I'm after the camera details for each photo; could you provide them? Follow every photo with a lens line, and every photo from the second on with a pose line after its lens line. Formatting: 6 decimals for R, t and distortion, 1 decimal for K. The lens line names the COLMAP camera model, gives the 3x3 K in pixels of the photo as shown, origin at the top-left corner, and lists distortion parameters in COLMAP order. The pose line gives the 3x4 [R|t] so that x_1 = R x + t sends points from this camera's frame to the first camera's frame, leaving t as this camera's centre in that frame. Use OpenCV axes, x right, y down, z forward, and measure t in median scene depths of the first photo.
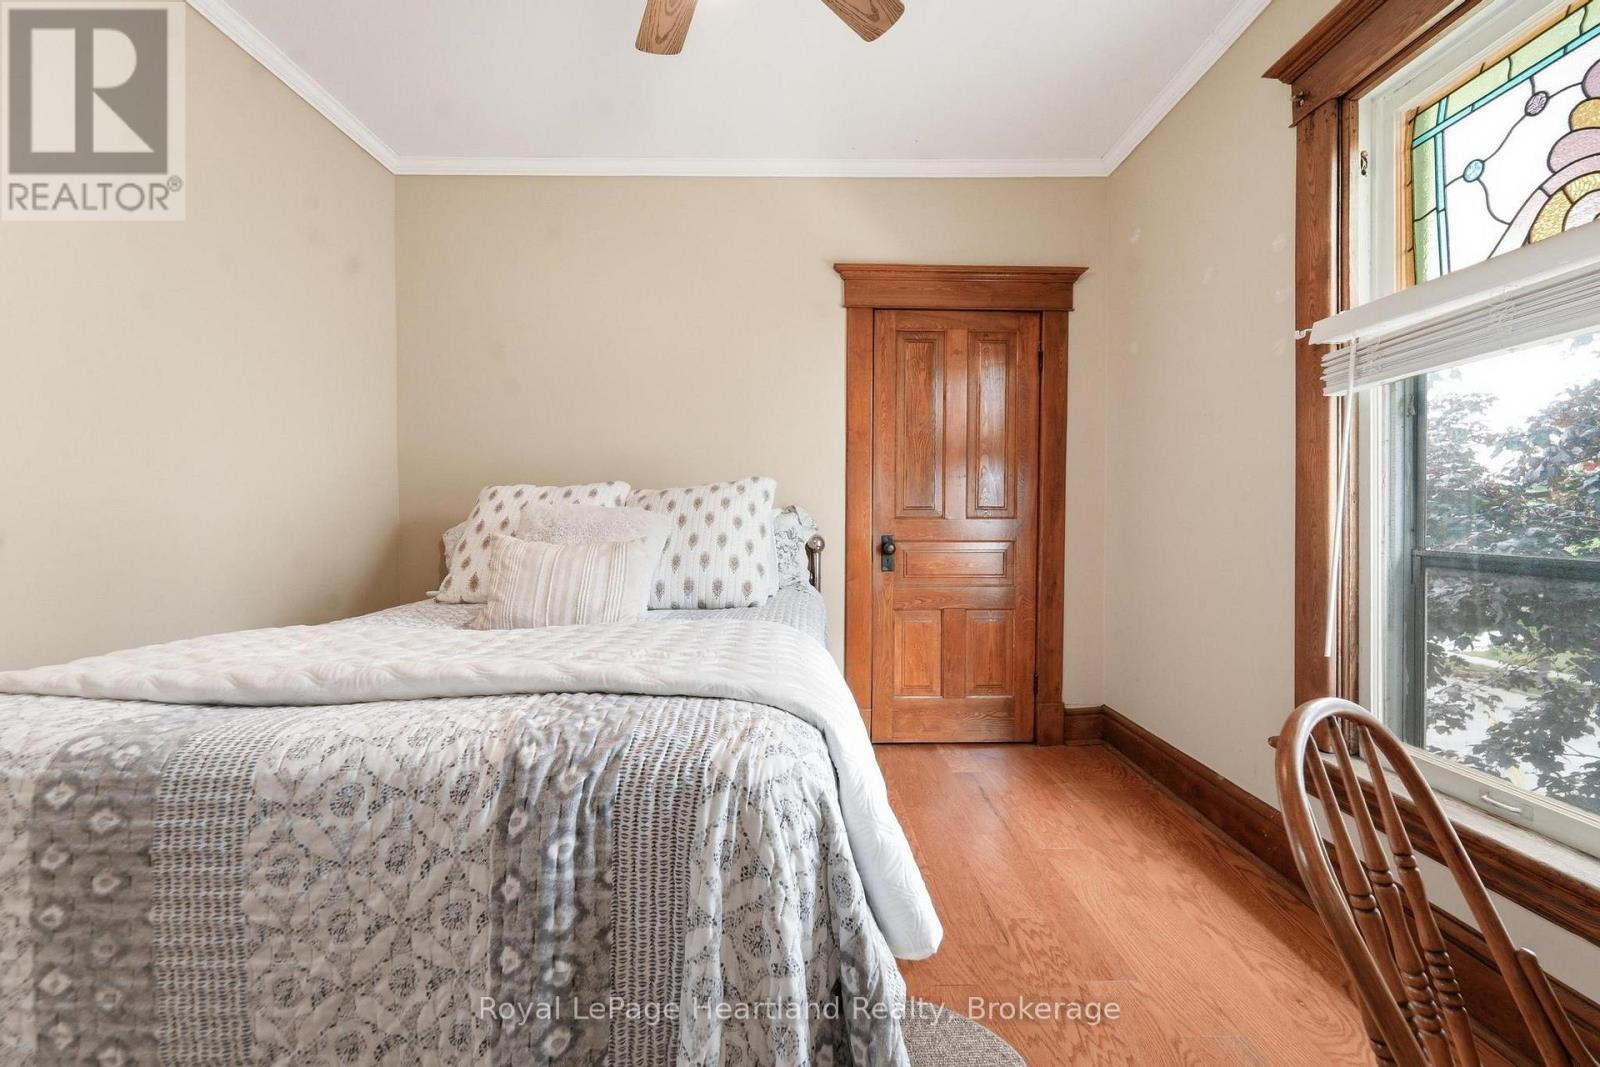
lens RADIAL K [[655.2, 0, 802.8], [0, 655.2, 524.4], [0, 0, 1]] dist [-0.000193, -0.000936]
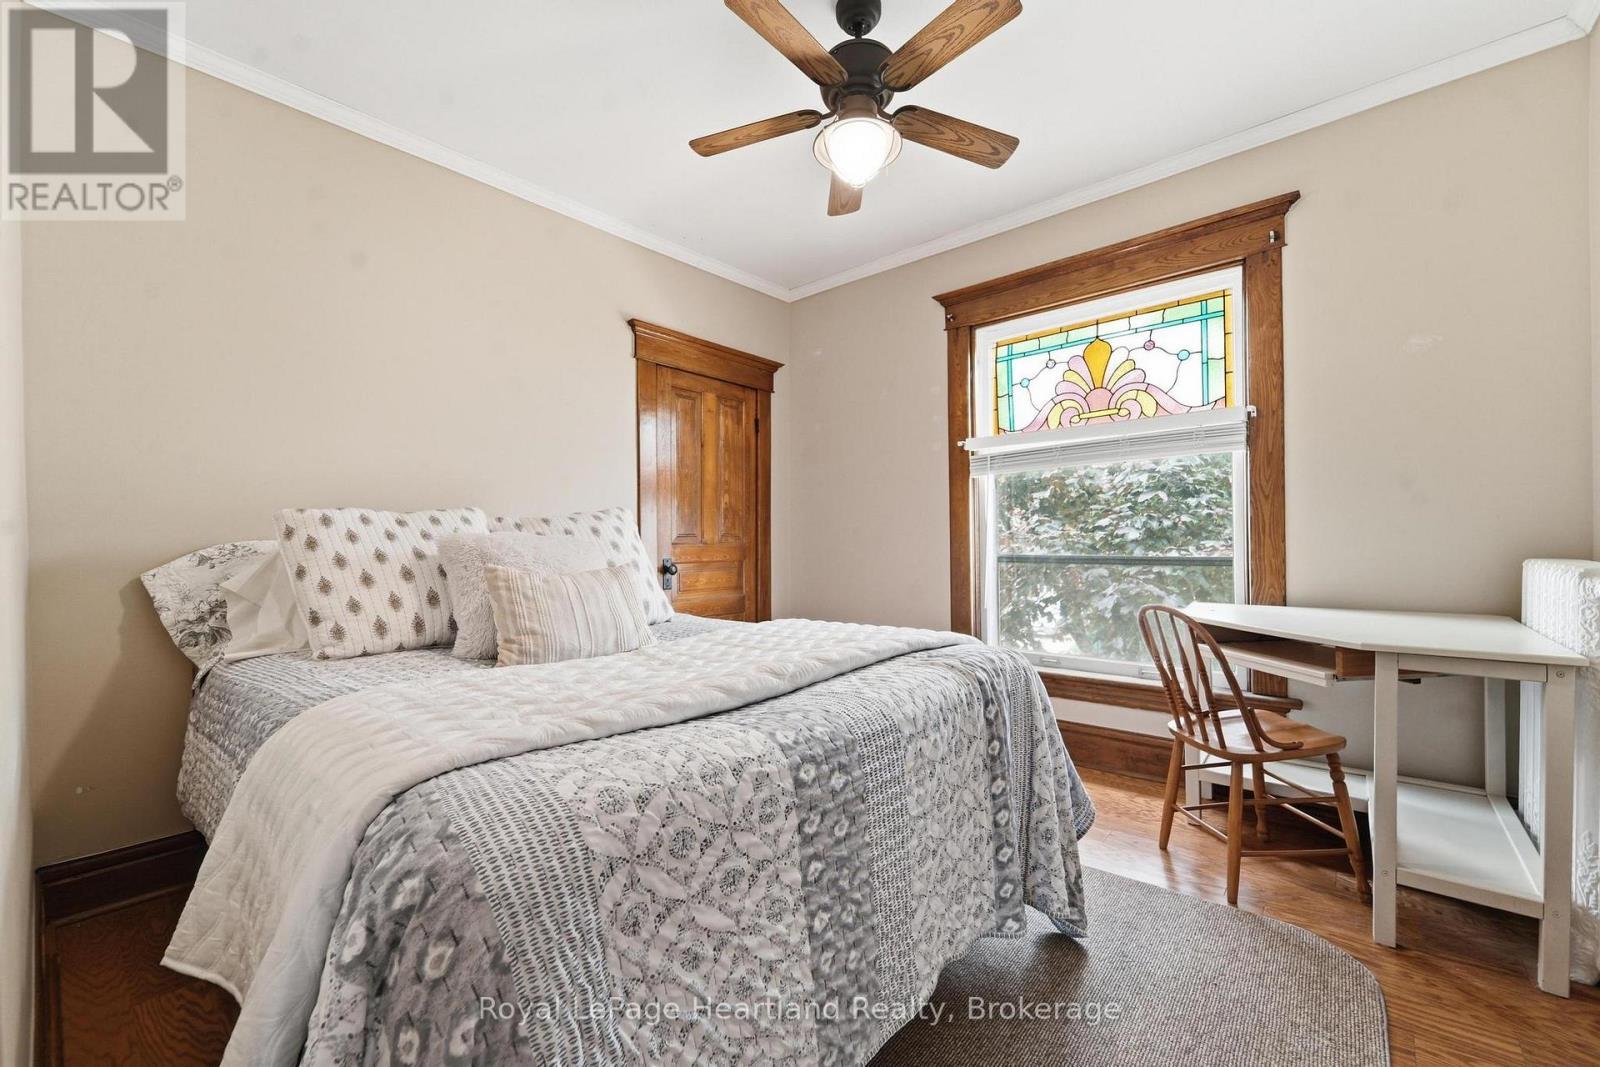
lens RADIAL K [[655.2, 0, 783.0], [0, 655.2, 540.6], [0, 0, 1]] dist [-0.000193, -0.000936]
pose [[0.676138, -0.009732, 0.736711, -1.059629], [0.021578, 0.999745, -0.006598, -0.006881], [-0.736459, 0.020358, 0.676176, 0.099373]]
